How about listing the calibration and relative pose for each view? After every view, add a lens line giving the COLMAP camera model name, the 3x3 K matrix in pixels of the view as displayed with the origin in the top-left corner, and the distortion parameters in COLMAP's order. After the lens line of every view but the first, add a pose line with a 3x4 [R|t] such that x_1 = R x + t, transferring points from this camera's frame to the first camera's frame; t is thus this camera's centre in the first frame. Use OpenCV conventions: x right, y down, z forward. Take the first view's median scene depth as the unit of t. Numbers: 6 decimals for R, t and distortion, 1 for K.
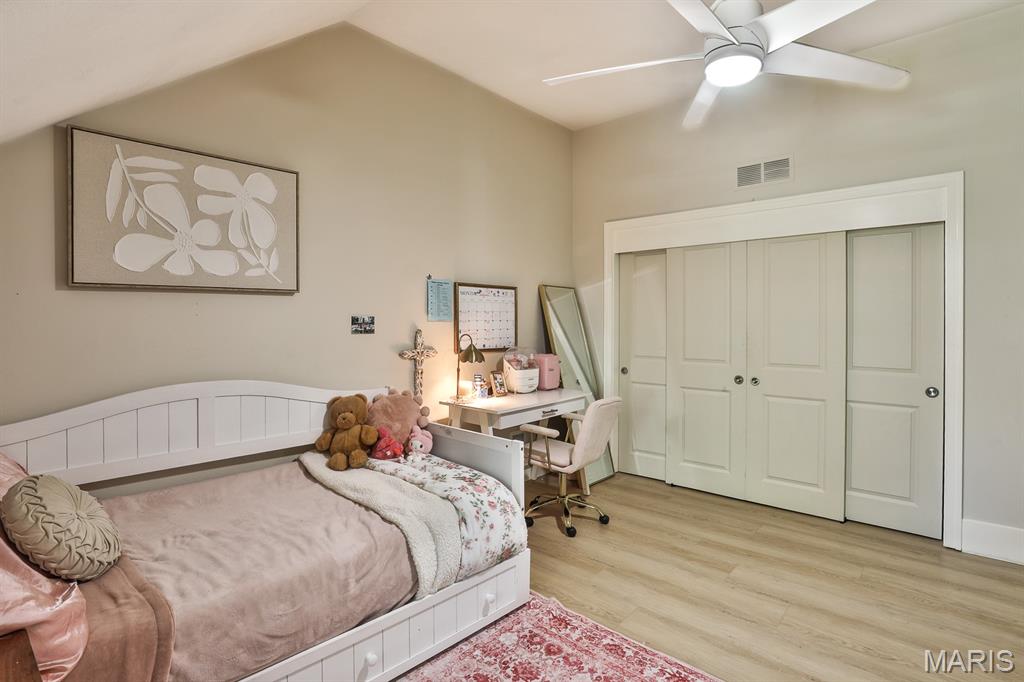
lens RADIAL K [[496.2, 0, 507.8], [0, 496.2, 328.6], [0, 0, 1]] dist [-0.044181, -0.000075]
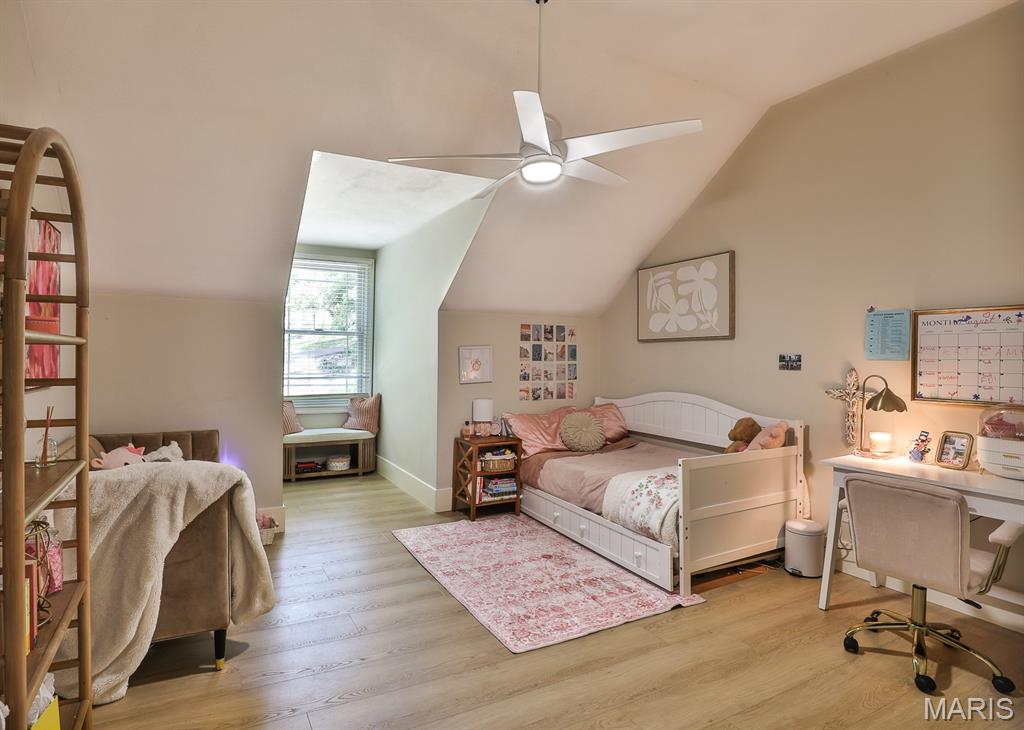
lens RADIAL K [[555.6, 0, 512.0], [0, 555.6, 365.0], [0, 0, 1]] dist [0.000301, 0.000007]
pose [[-0.292313, 0.017547, -0.956162, 1.279006], [-0.019181, 0.999523, 0.024206, -0.022671], [0.956130, 0.025416, -0.291837, 0.890621]]
